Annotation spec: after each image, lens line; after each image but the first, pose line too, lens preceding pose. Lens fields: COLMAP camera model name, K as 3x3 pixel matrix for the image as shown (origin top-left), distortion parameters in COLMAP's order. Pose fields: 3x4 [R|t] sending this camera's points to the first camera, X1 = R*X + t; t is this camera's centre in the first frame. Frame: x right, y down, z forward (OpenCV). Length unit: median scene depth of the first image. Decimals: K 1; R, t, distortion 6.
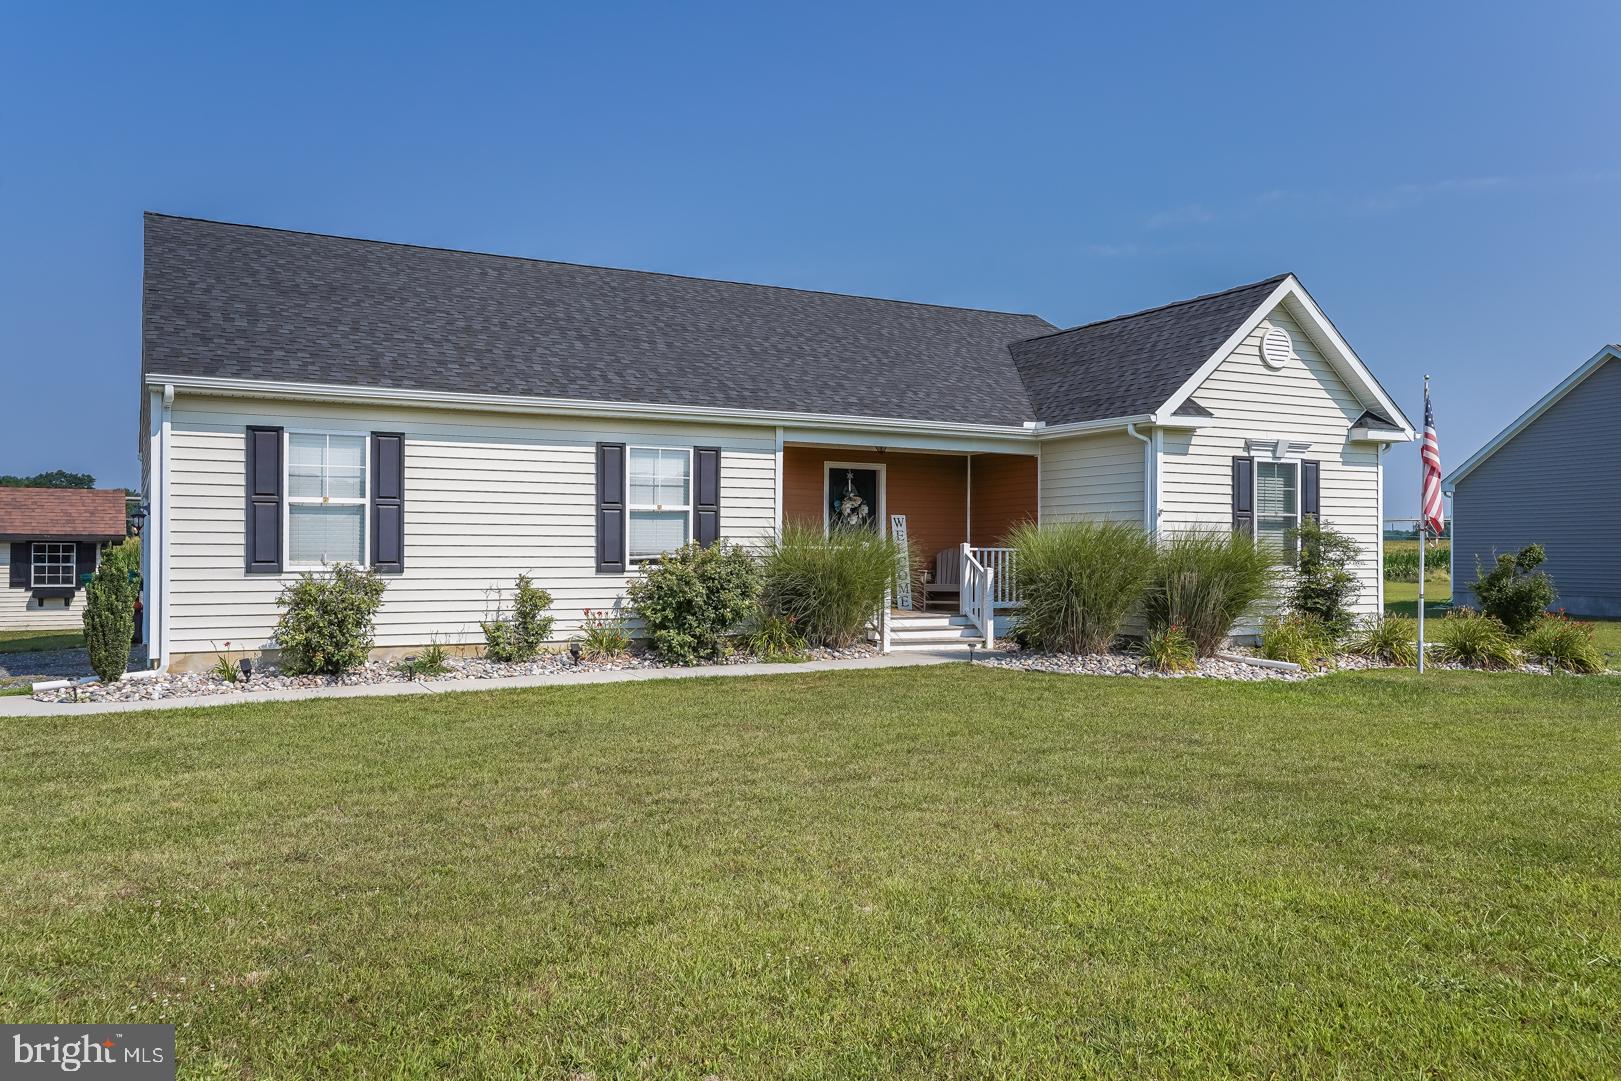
lens RADIAL K [[1269.3, 0, 815.9], [0, 1269.3, 536.3], [0, 0, 1]] dist [0.037083, 0.005227]
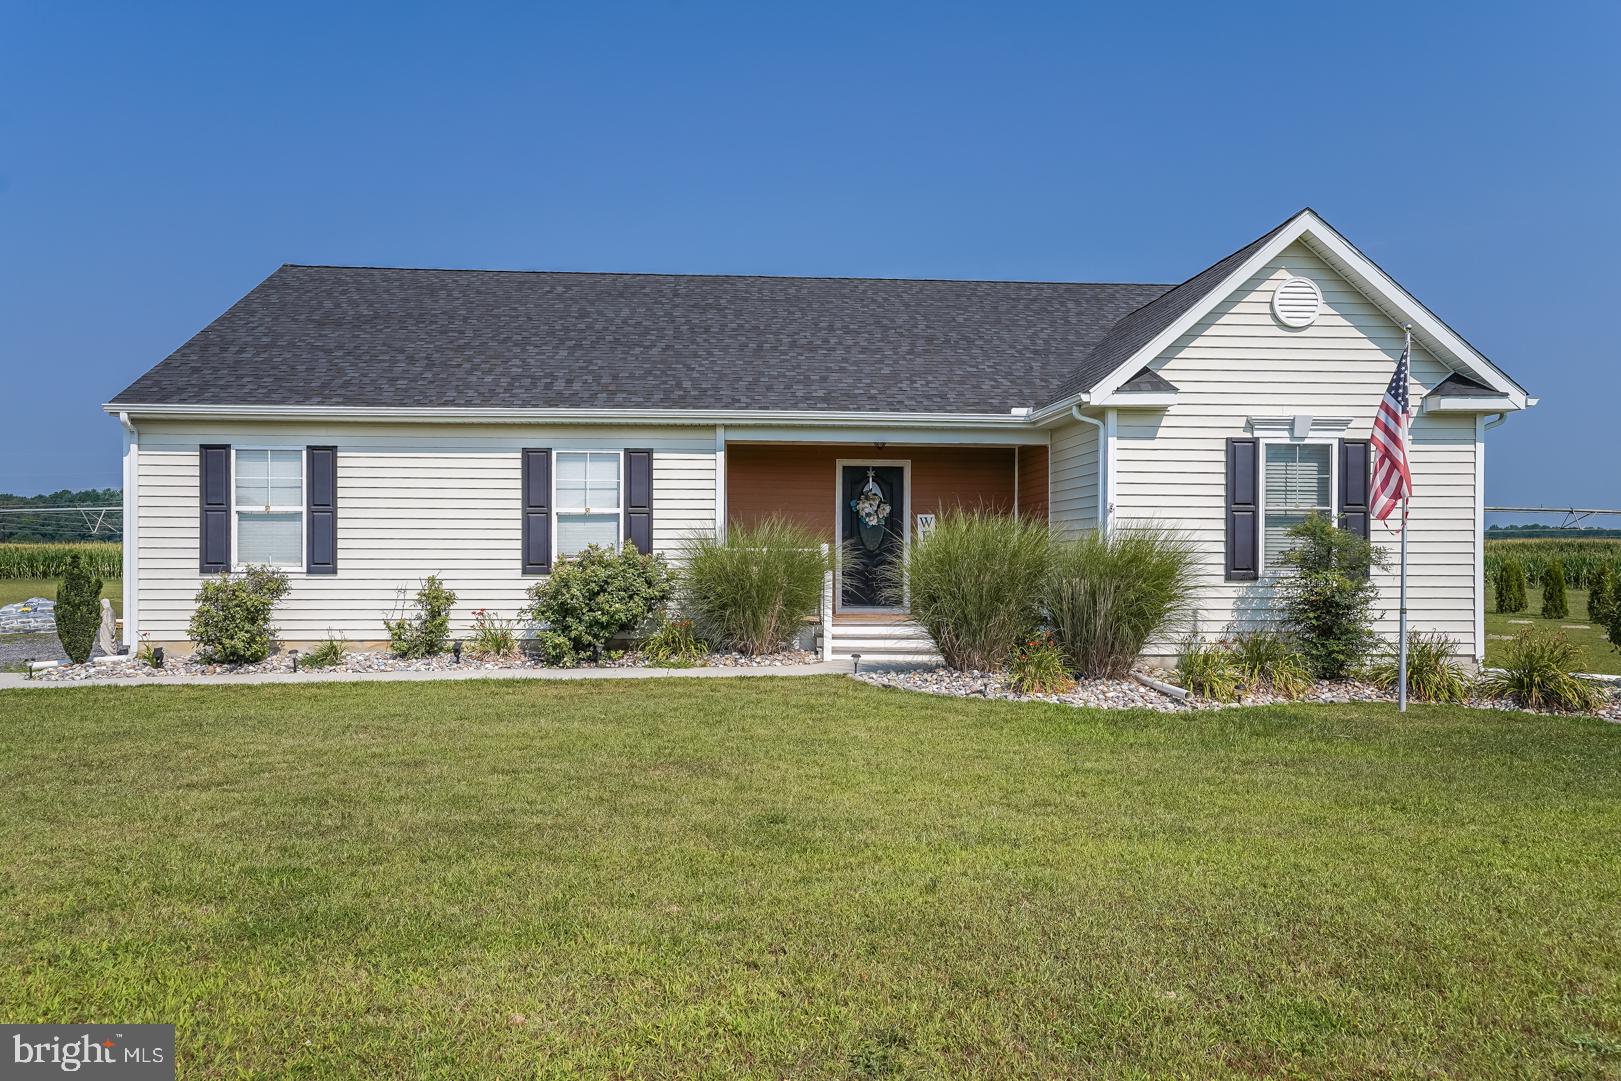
lens RADIAL K [[1269.3, 0, 812.5], [0, 1269.3, 549.9], [0, 0, 1]] dist [0.037083, 0.005227]
pose [[0.915245, -0.001849, -0.402893, 0.441474], [0.005718, 0.999948, 0.008403, 0.001200], [0.402856, -0.009994, 0.915209, 0.142374]]
